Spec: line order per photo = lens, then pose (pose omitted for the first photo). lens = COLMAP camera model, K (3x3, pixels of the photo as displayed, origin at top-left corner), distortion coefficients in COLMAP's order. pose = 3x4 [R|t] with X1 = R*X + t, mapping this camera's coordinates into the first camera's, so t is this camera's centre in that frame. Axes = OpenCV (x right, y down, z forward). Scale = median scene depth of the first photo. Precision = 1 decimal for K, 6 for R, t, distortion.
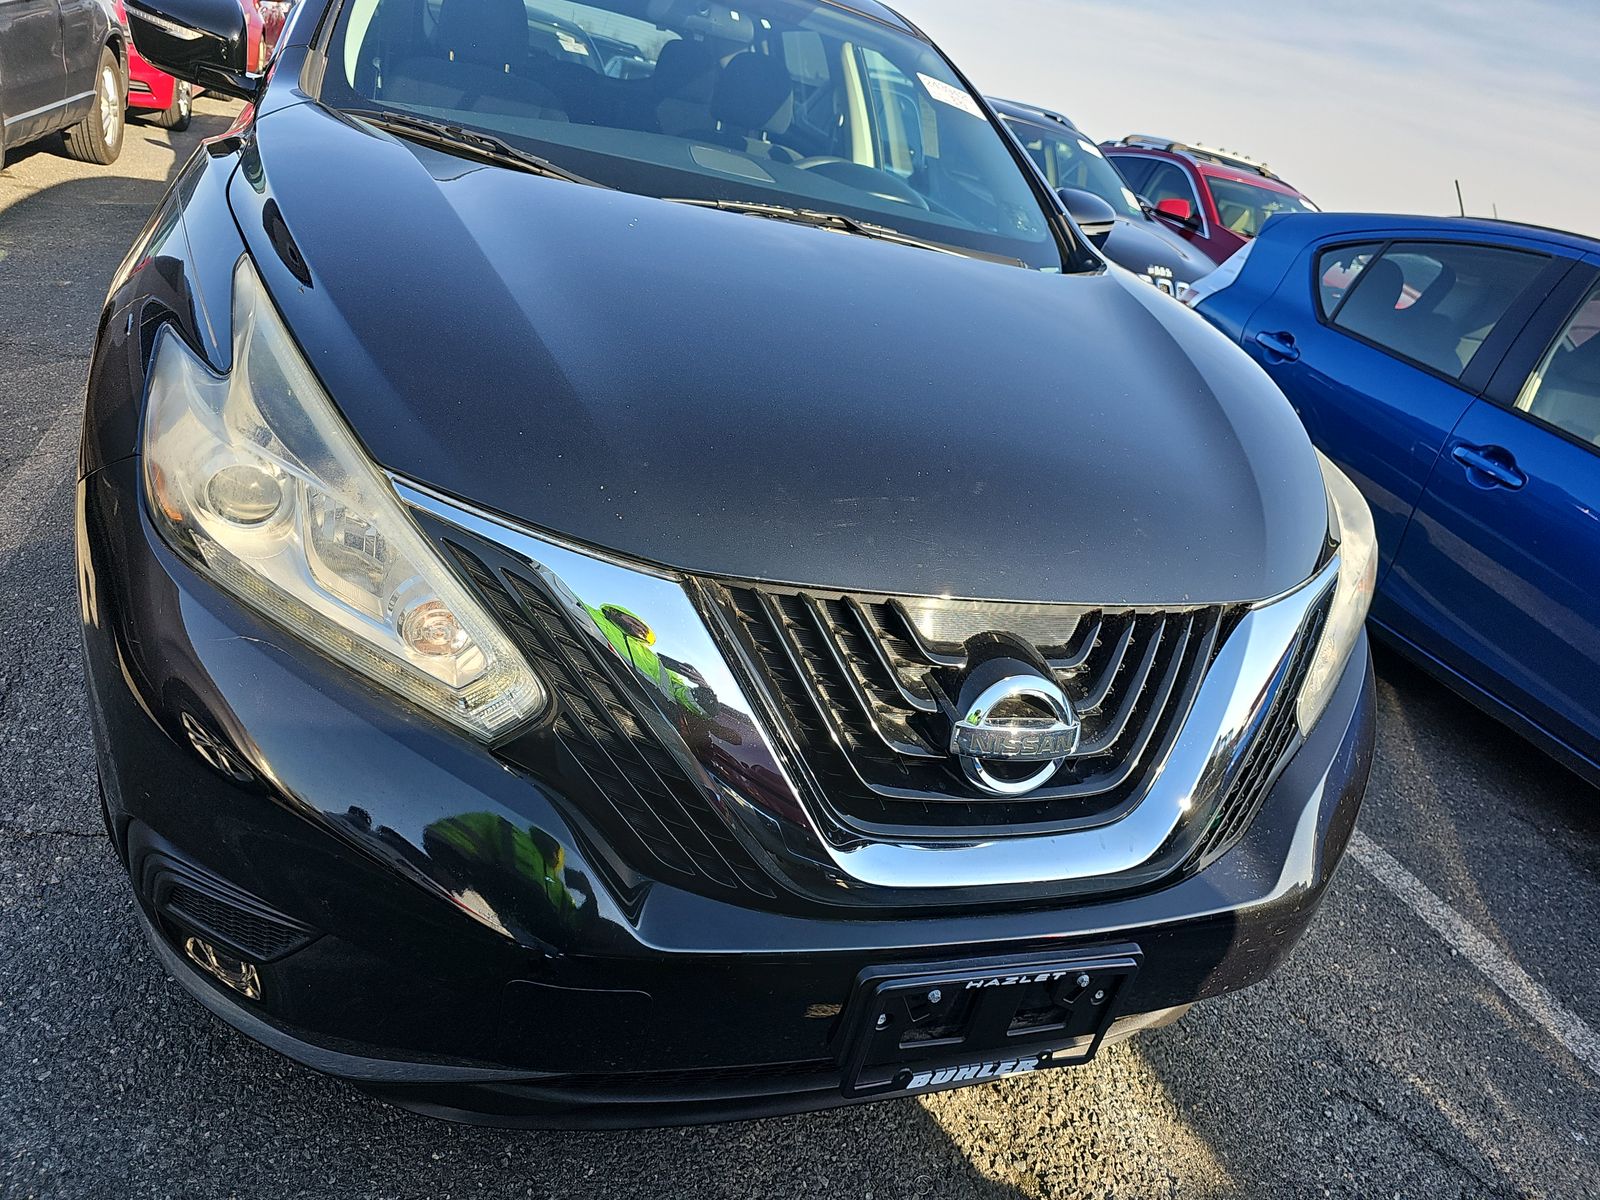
lens RADIAL K [[1086.2, 0, 796.9], [0, 1086.2, 578.2], [0, 0, 1]] dist [0.057992, -0.056879]
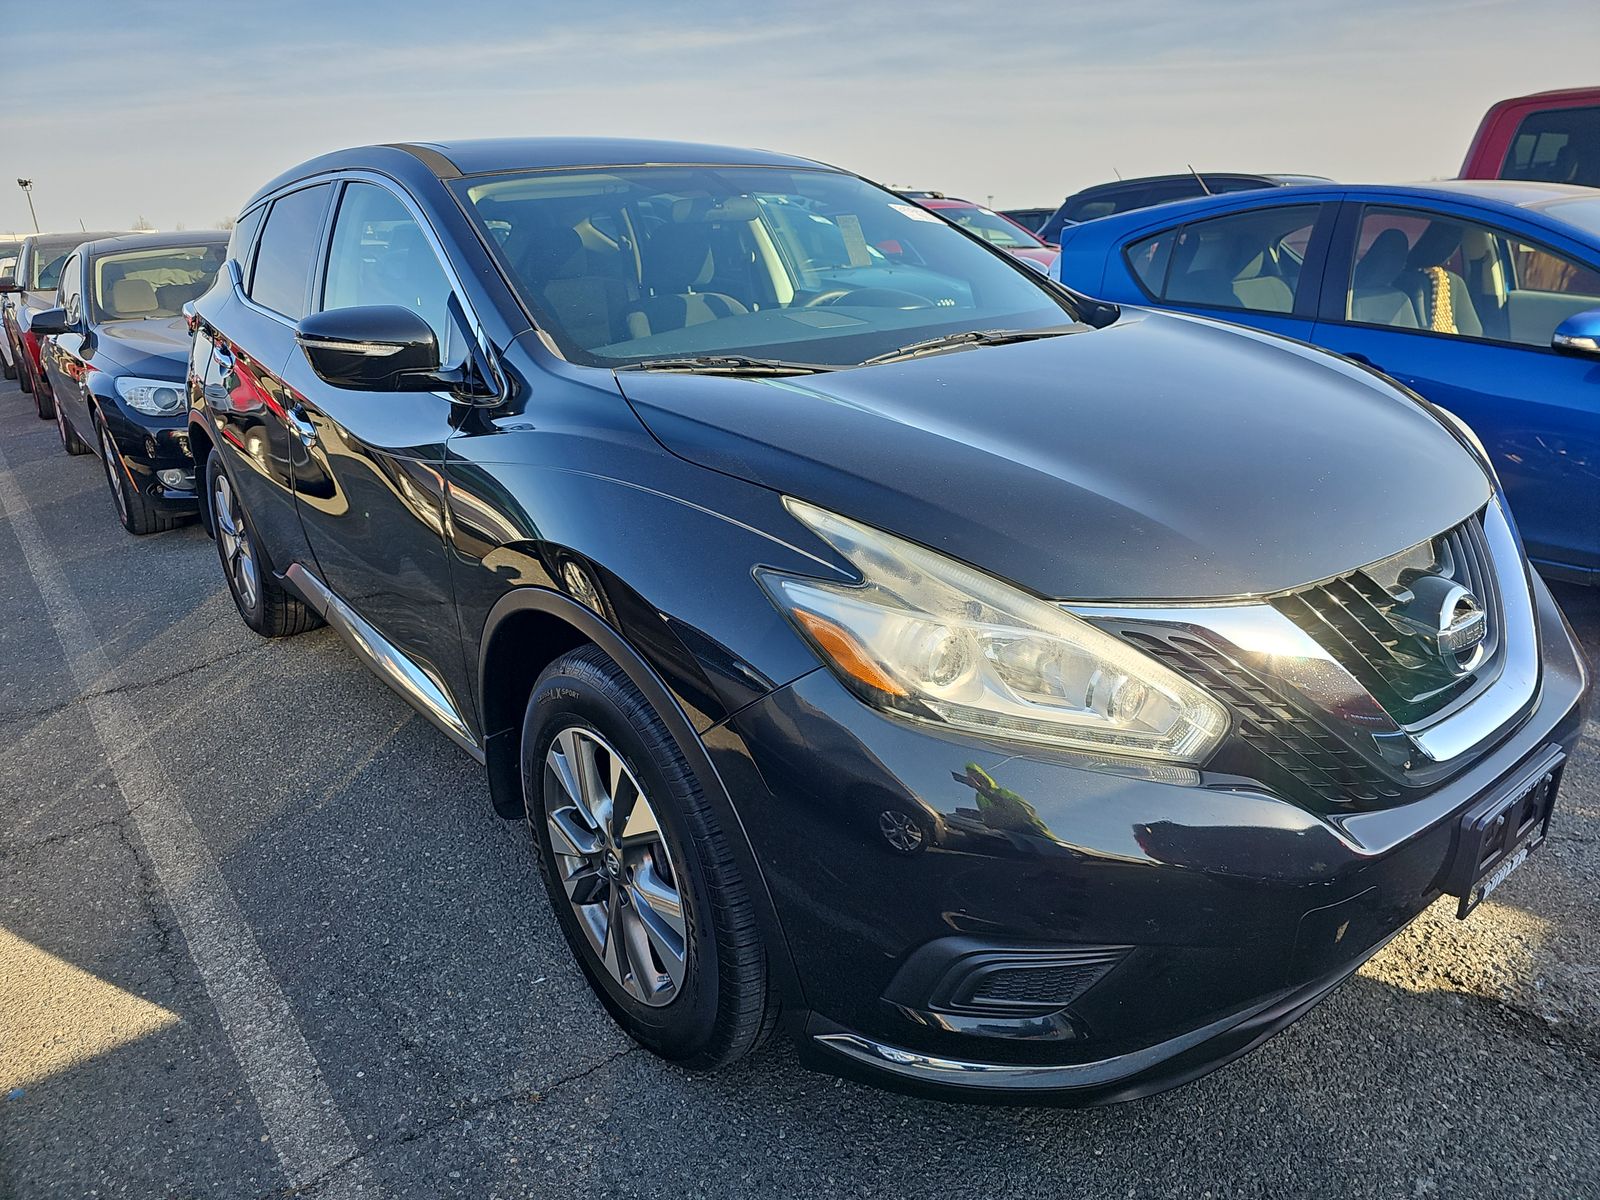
lens RADIAL K [[1086.2, 0, 796.9], [0, 1086.2, 578.2], [0, 0, 1]] dist [0.057992, -0.056879]
pose [[0.910730, -0.341307, 0.232554, -0.620165], [0.356601, 0.933898, -0.025895, -0.131428], [-0.208344, 0.106512, 0.972239, -0.149438]]
